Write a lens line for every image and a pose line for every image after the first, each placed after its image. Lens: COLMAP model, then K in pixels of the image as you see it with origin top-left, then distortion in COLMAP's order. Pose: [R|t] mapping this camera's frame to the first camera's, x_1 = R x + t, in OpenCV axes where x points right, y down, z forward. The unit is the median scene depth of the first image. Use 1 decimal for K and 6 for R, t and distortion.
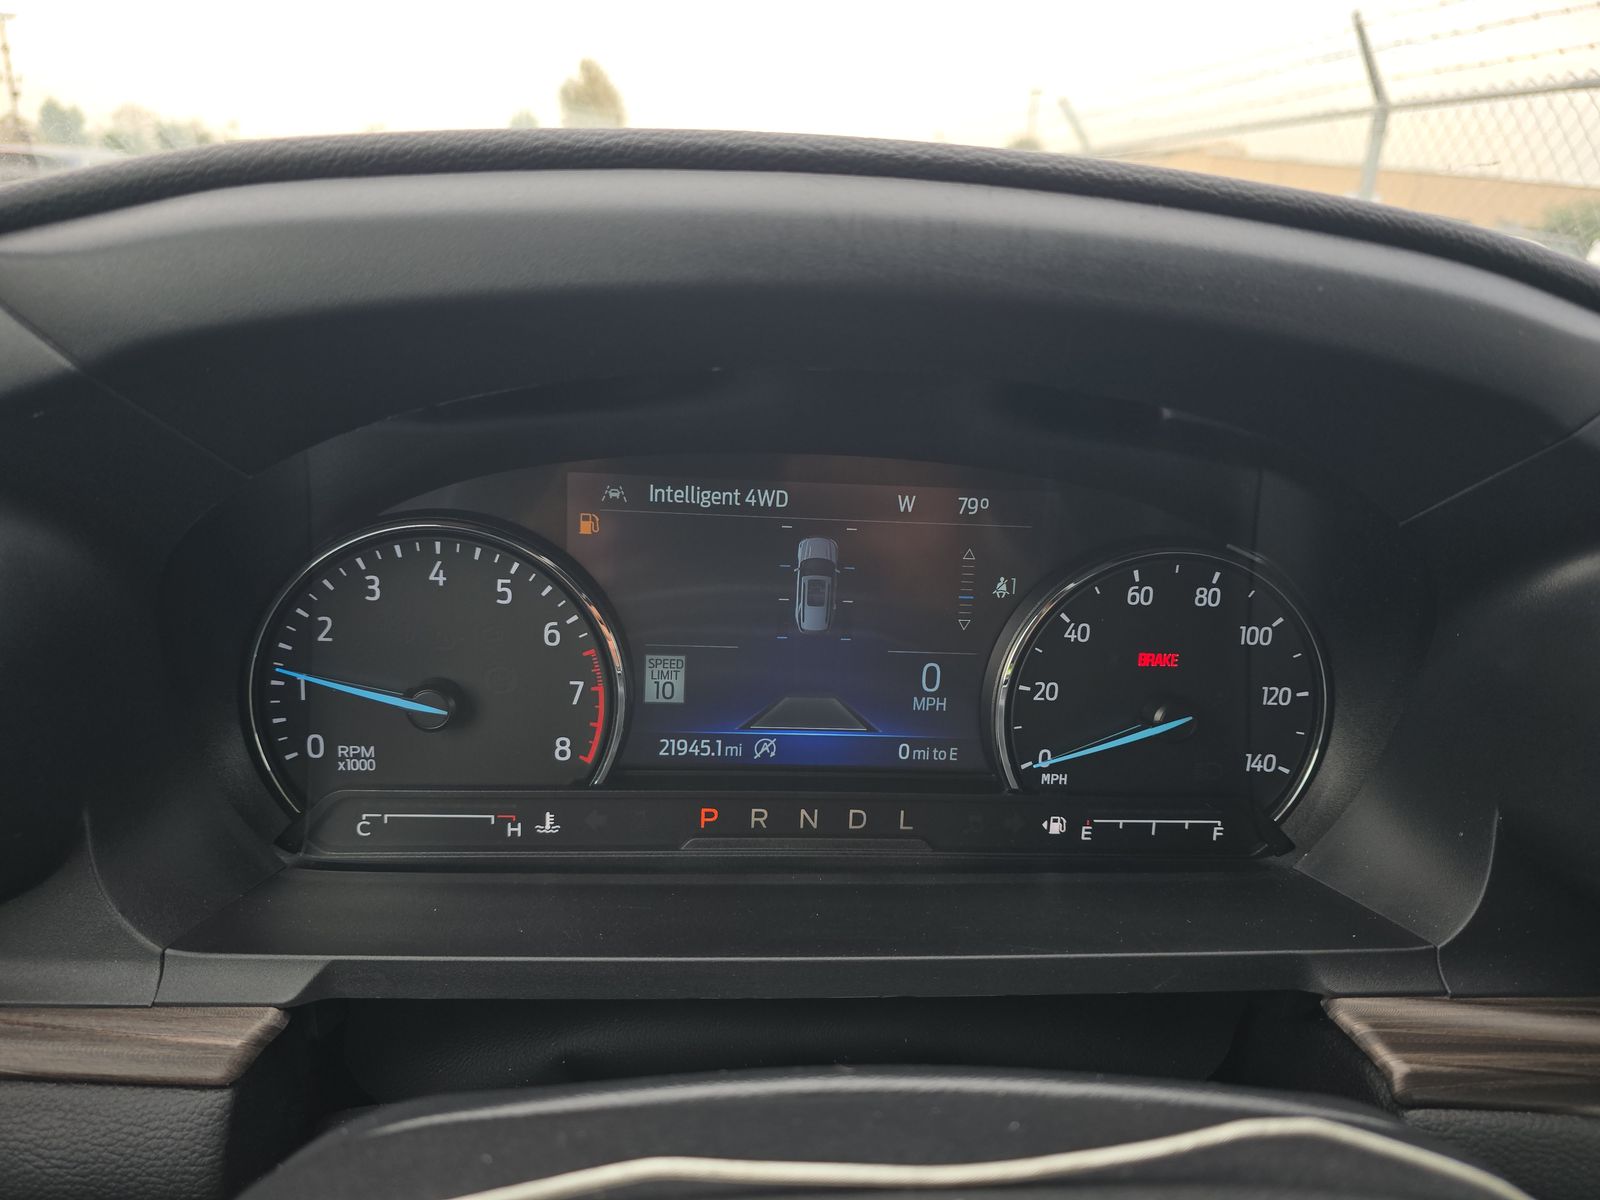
lens RADIAL K [[1090.2, 0, 802.8], [0, 1090.2, 609.9], [0, 0, 1]] dist [0.038395, -0.034827]
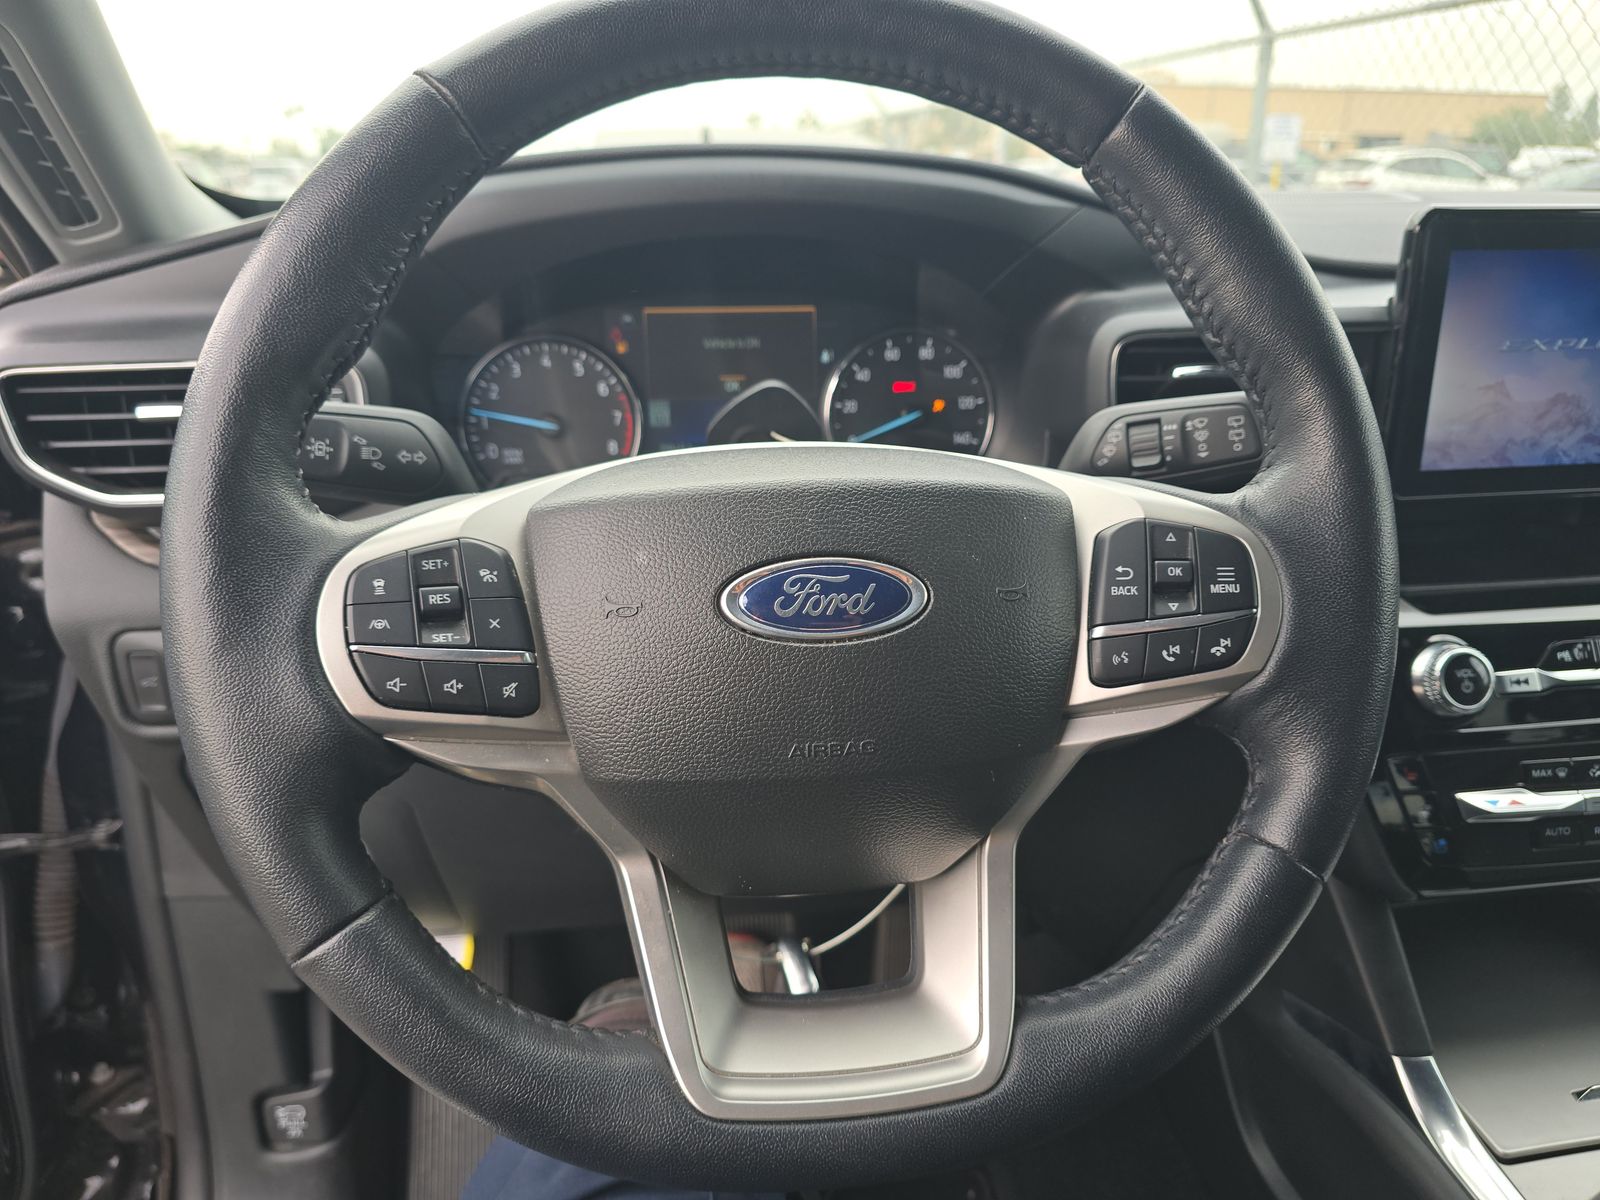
lens RADIAL K [[1090.2, 0, 802.8], [0, 1090.2, 609.9], [0, 0, 1]] dist [0.038395, -0.034827]
pose [[0.996854, -0.074980, 0.025683, 0.056541], [0.074014, 0.996582, 0.036702, 0.368341], [-0.028347, -0.034685, 0.998996, -1.018633]]
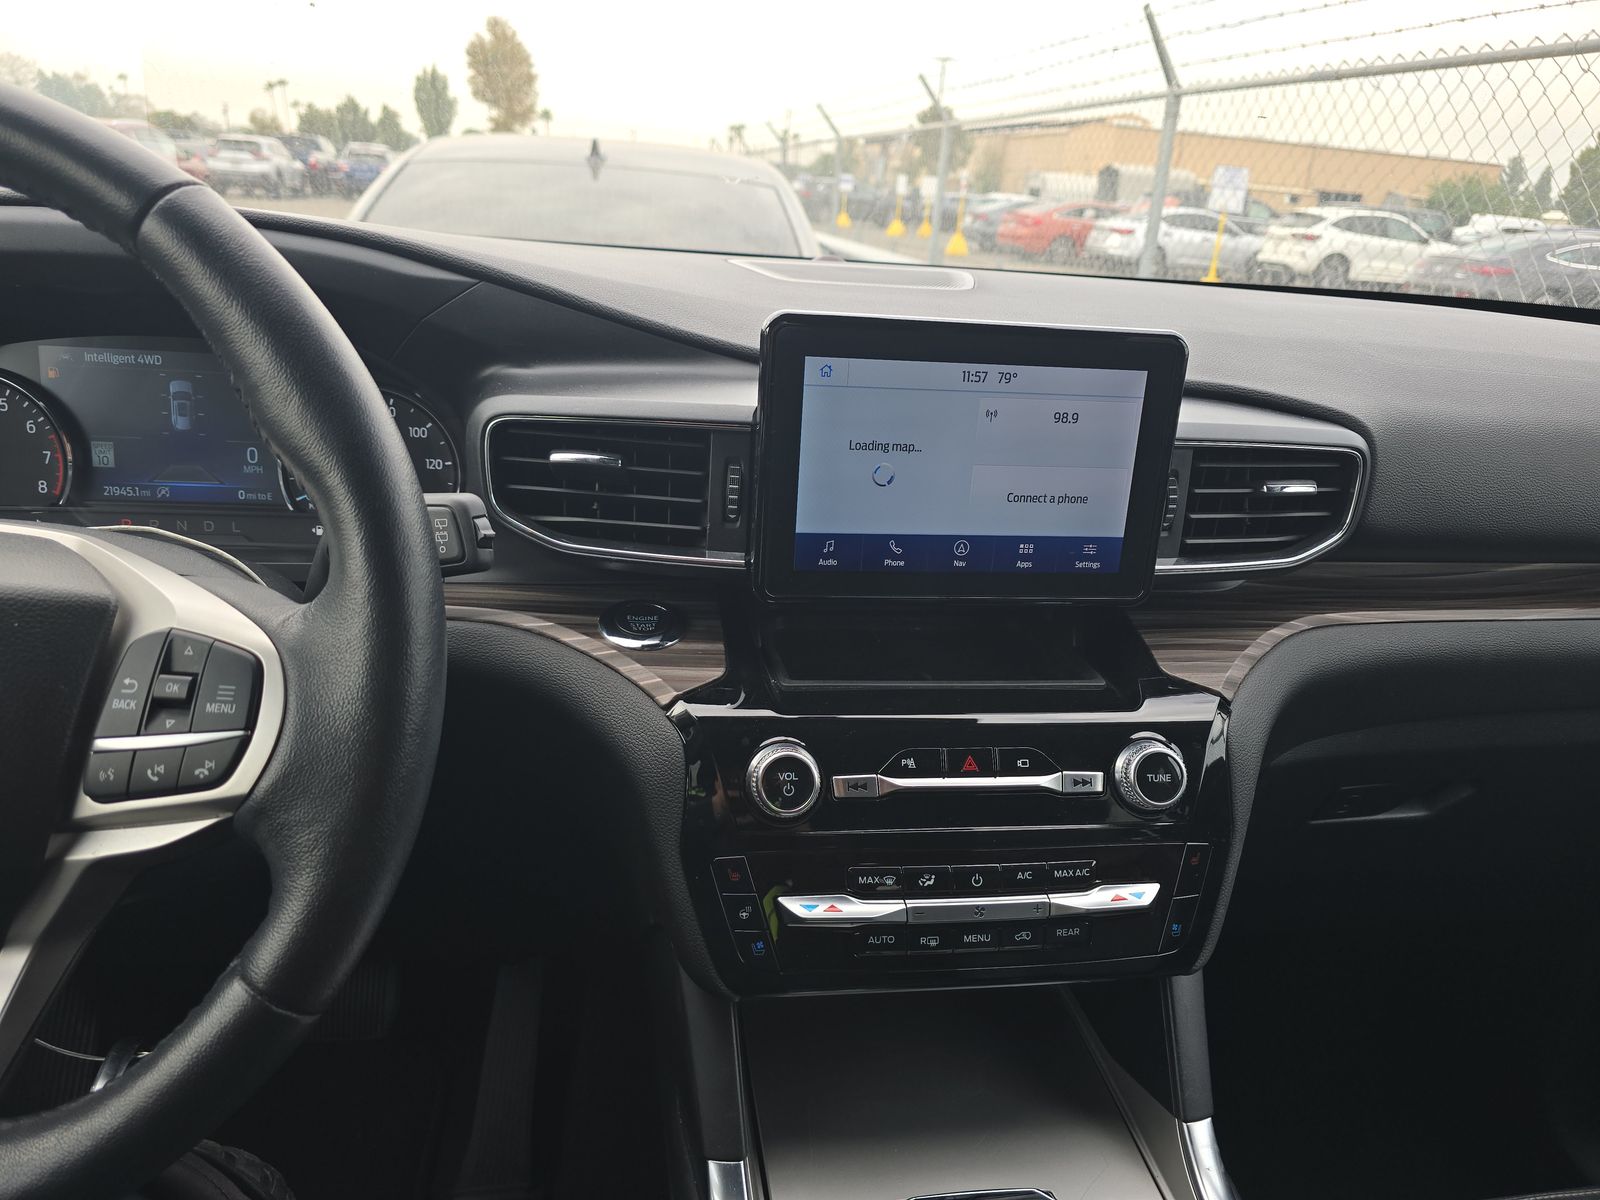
lens RADIAL K [[1094.3, 0, 800.0], [0, 1094.3, 600.0], [0, 0, 1]] dist [0.072822, -0.090378]
pose [[0.997836, -0.014787, 0.064062, 0.974946], [0.013733, 0.999764, 0.016853, 0.304243], [-0.064296, -0.015936, 0.997804, -1.049683]]
